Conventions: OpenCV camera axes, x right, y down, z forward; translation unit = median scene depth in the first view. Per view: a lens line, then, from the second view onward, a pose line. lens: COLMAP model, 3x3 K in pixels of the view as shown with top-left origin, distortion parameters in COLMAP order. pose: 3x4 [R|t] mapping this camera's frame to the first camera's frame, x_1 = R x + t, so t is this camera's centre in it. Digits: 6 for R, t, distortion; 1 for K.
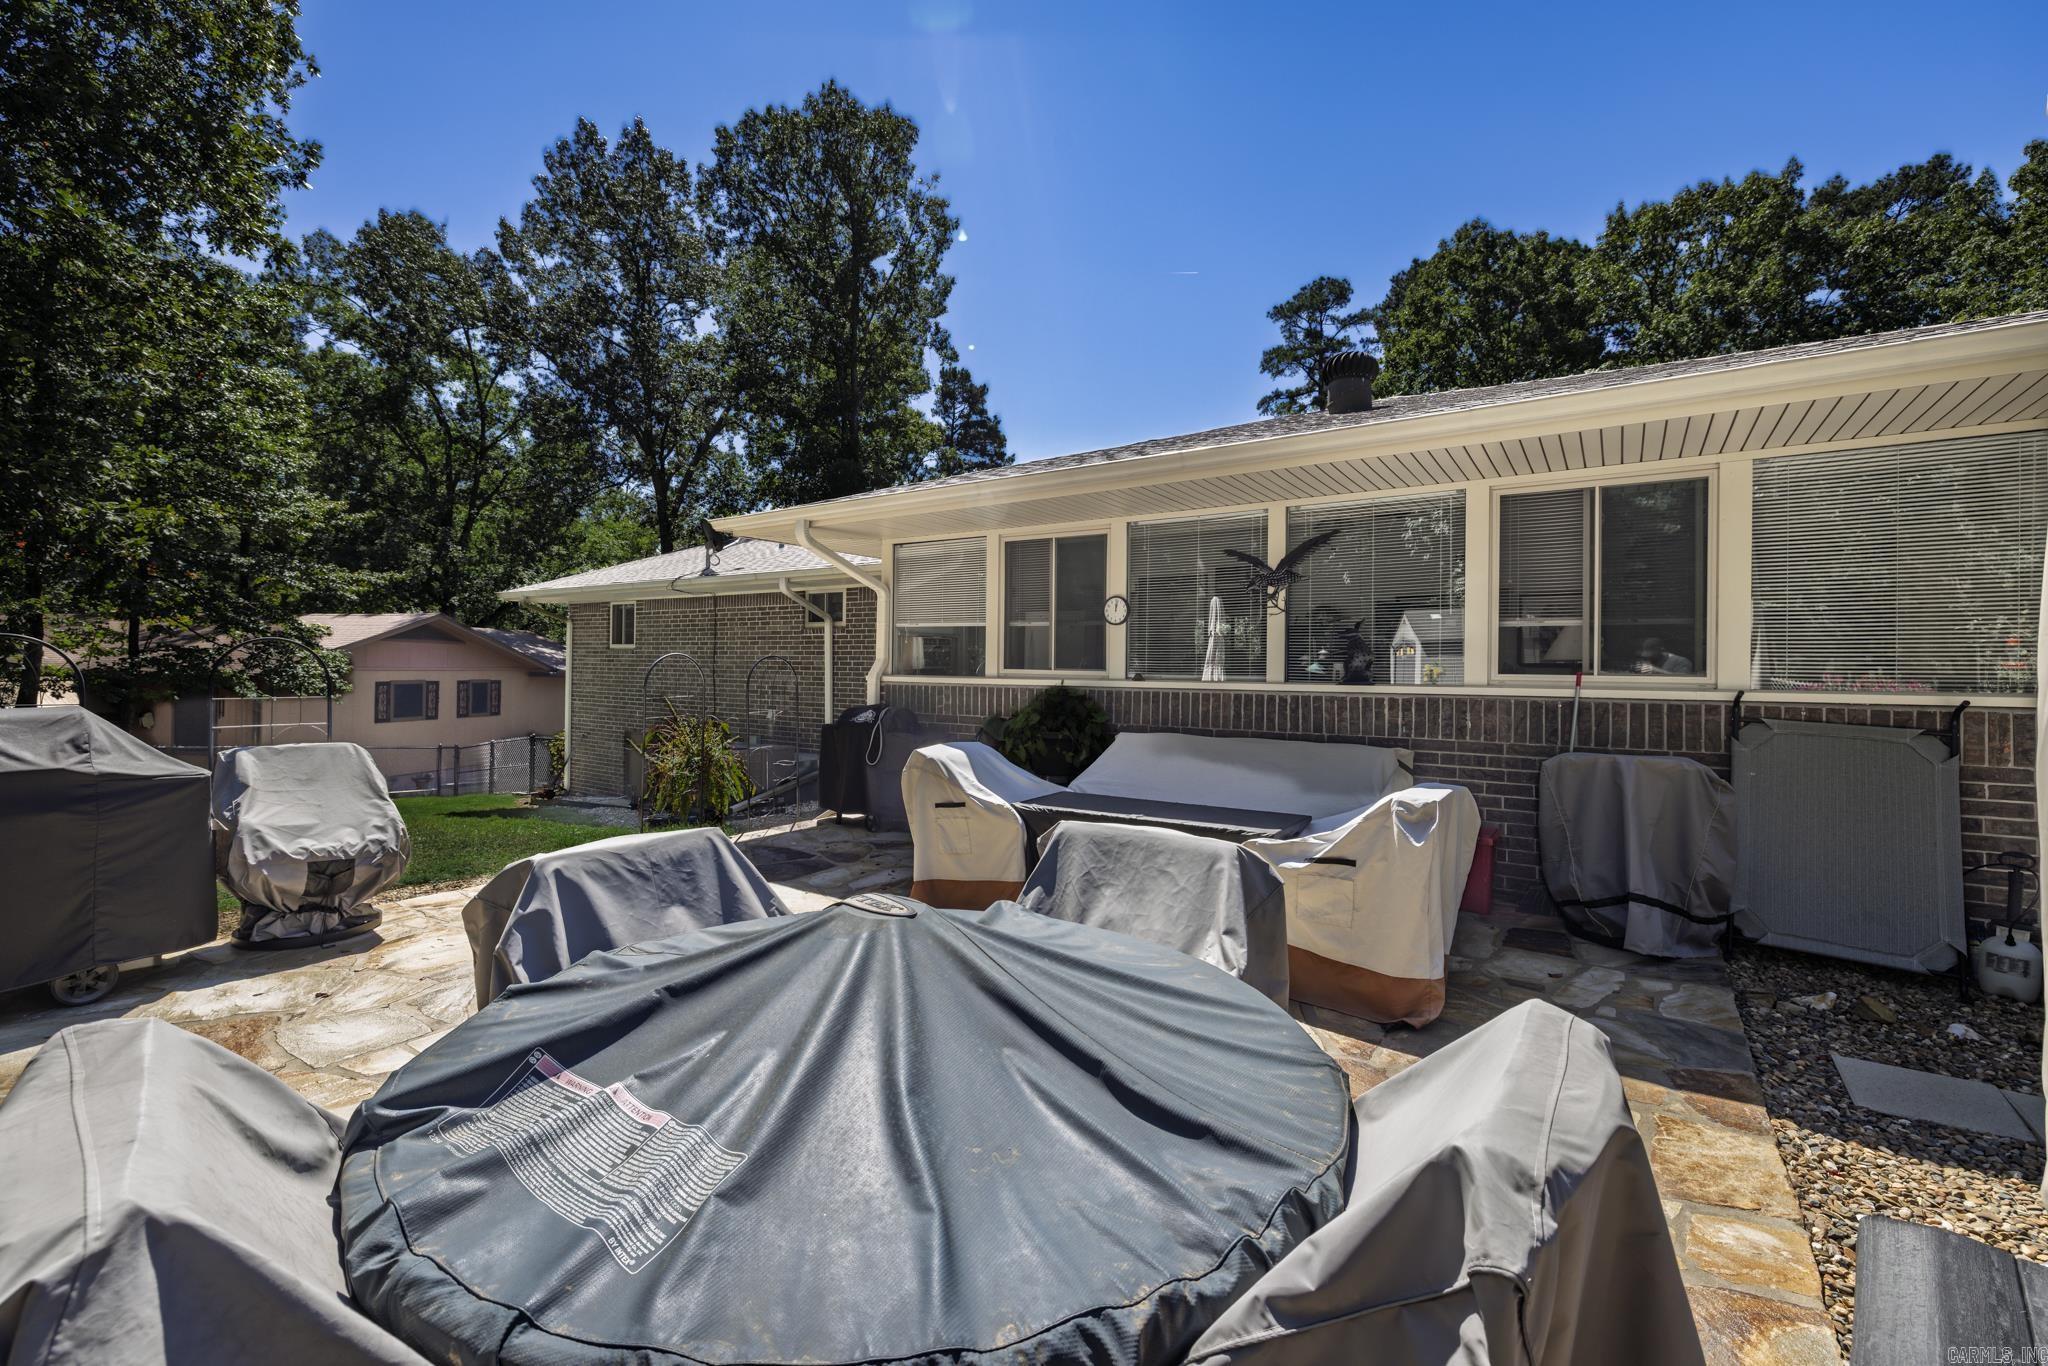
lens RADIAL K [[871.3, 0, 984.2], [0, 871.3, 662.7], [0, 0, 1]] dist [-0.010781, 0.000430]
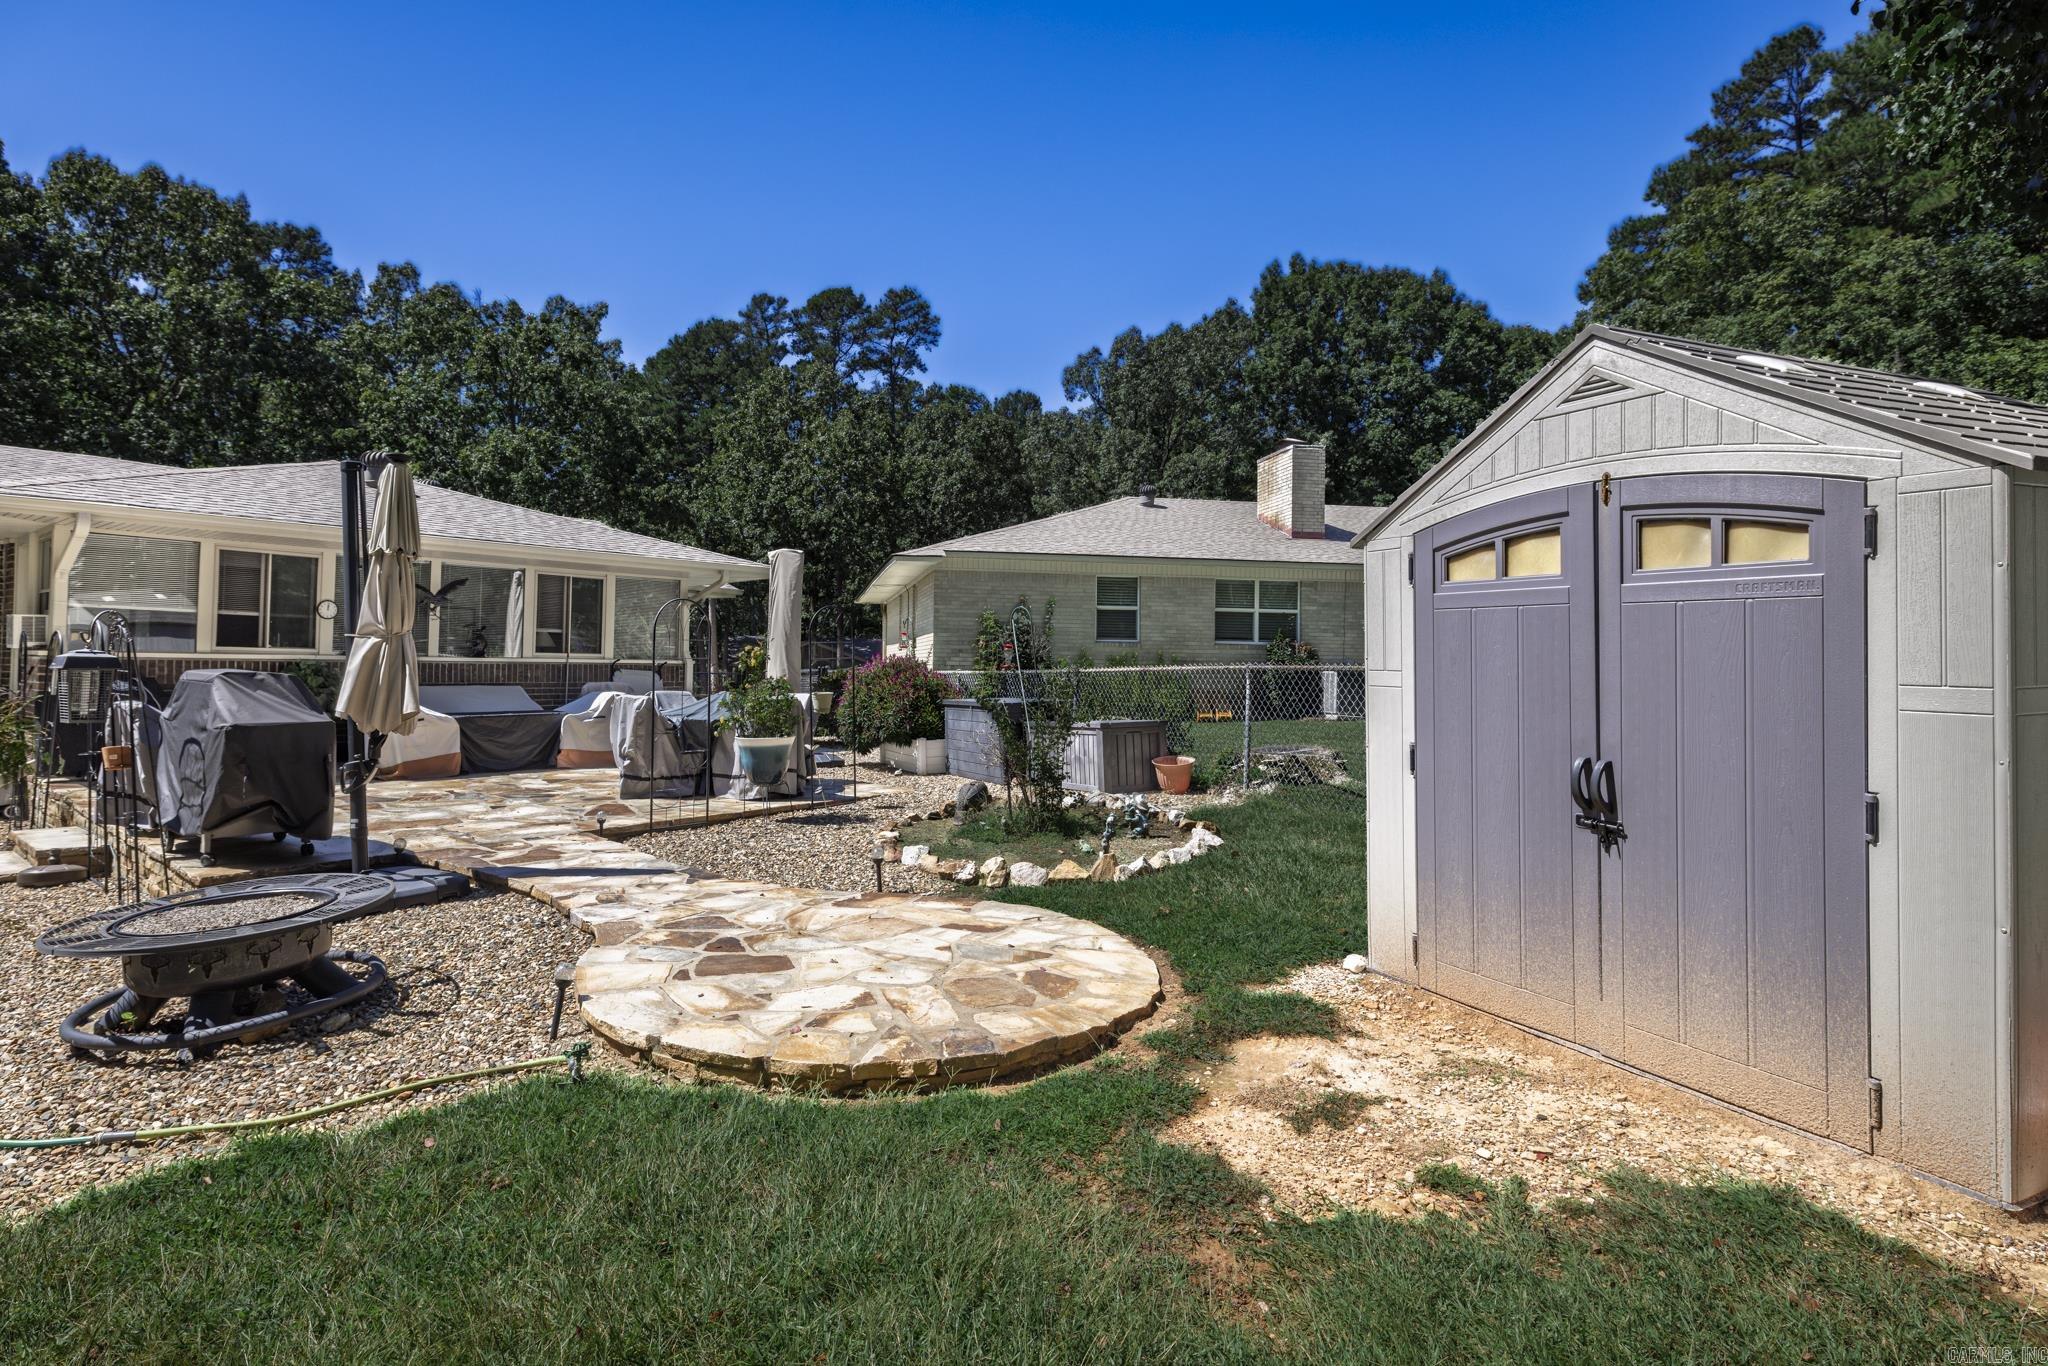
lens RADIAL K [[1057.7, 0, 975.5], [0, 1057.7, 645.1], [0, 0, 1]] dist [-0.008006, 0.006959]
pose [[0.073327, 0.014857, 0.997197, -1.616463], [-0.014998, 0.999792, -0.013793, 0.010782], [-0.997195, -0.013944, 0.073535, -0.271843]]
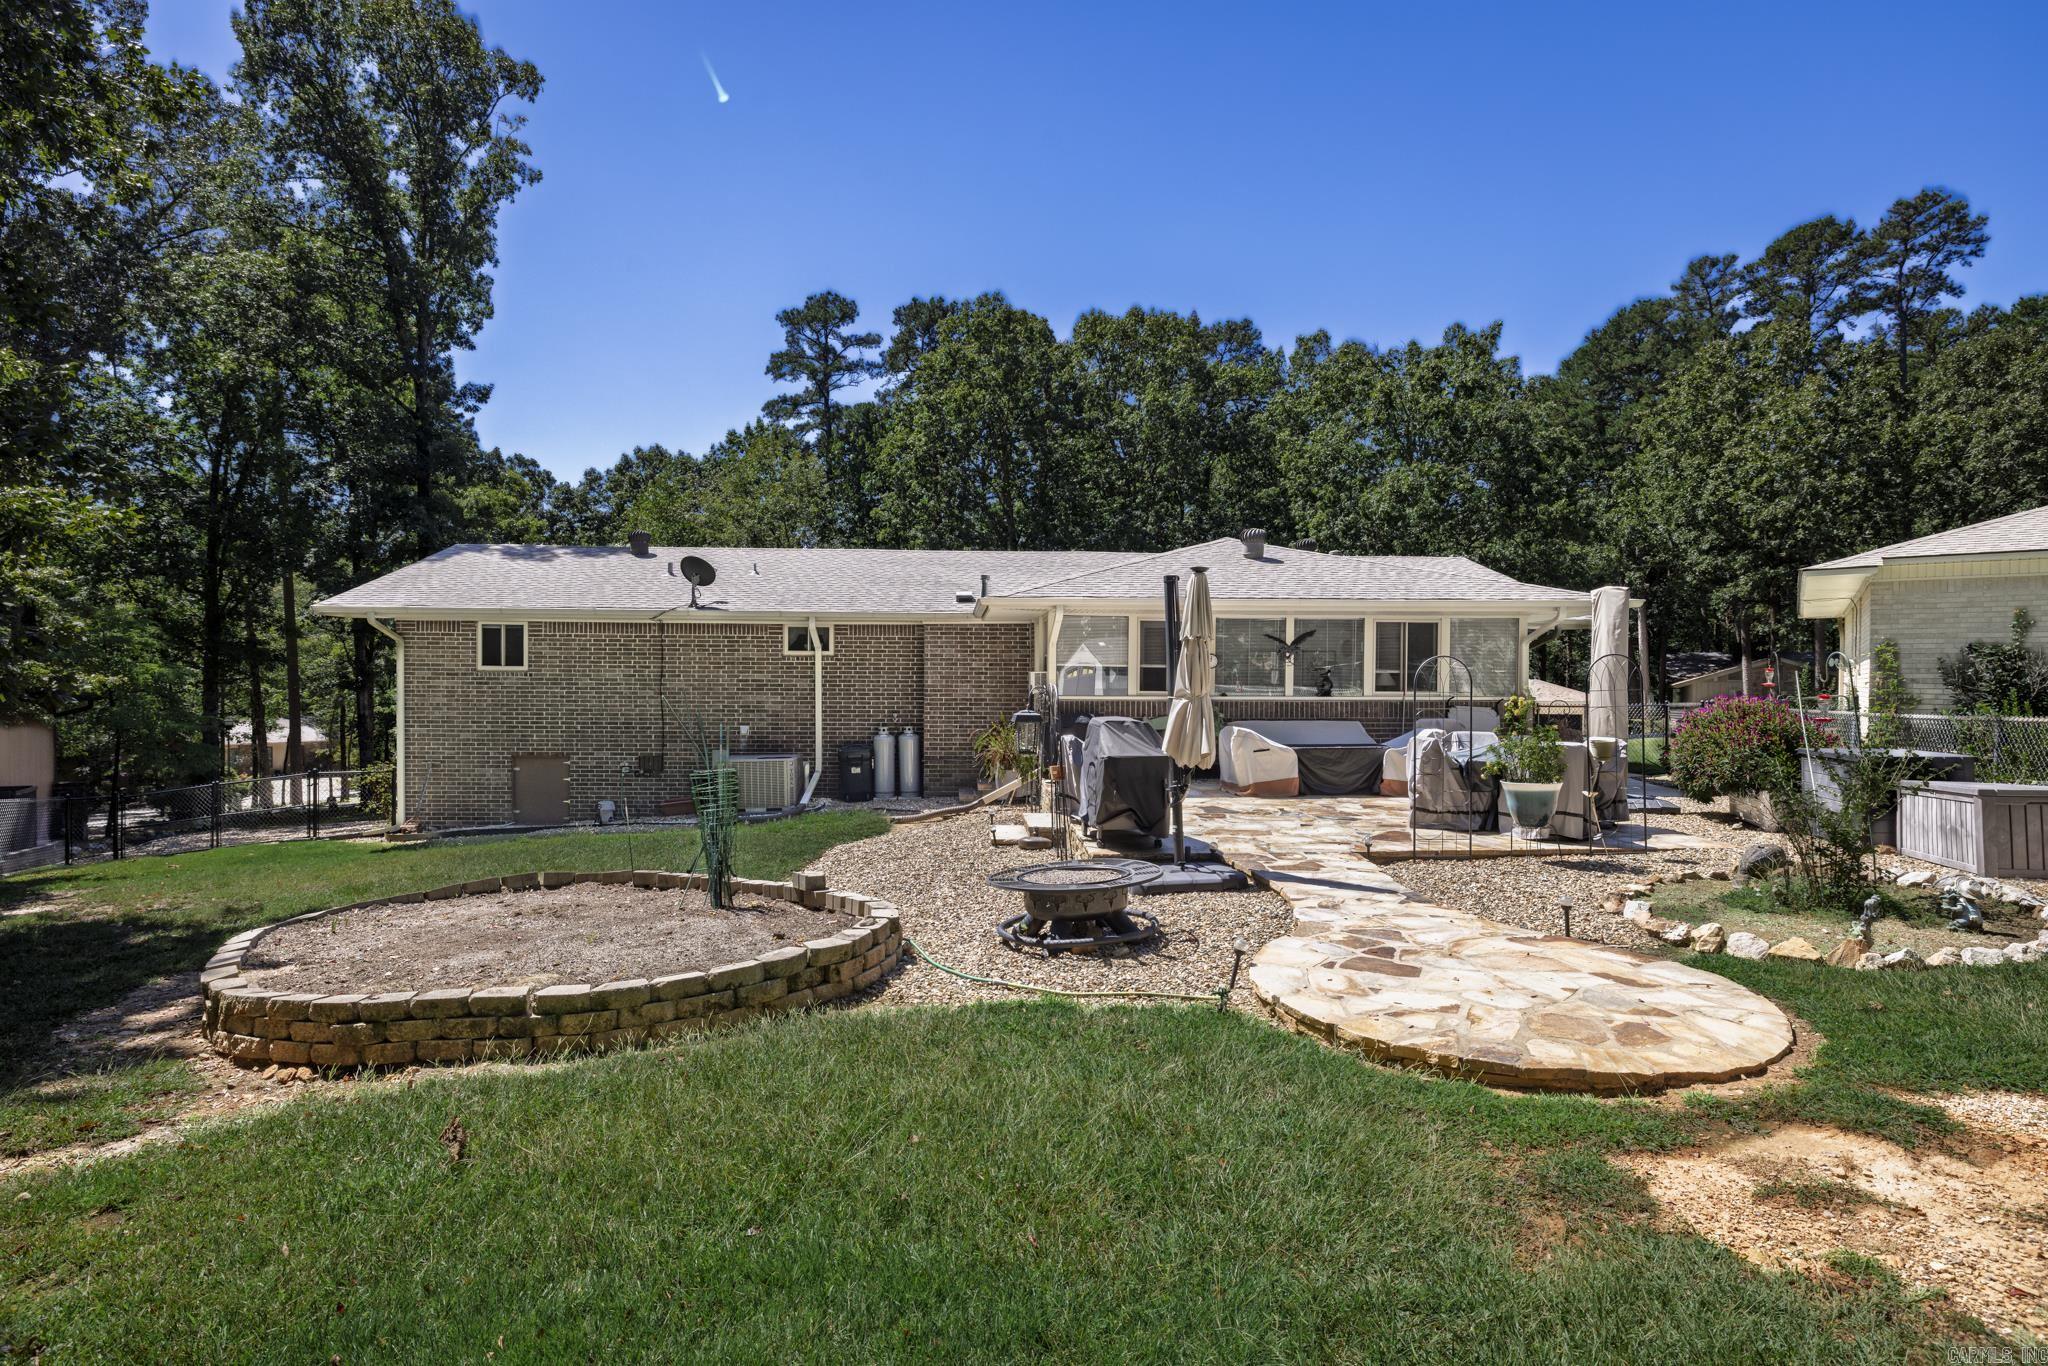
lens RADIAL K [[1057.7, 0, 1003.1], [0, 1057.7, 683.3], [0, 0, 1]] dist [-0.008006, 0.006959]
pose [[0.772593, -0.005965, 0.634873, -1.736986], [-0.000759, 0.999946, 0.010318, -0.033027], [-0.634901, -0.008454, 0.772547, -0.552462]]
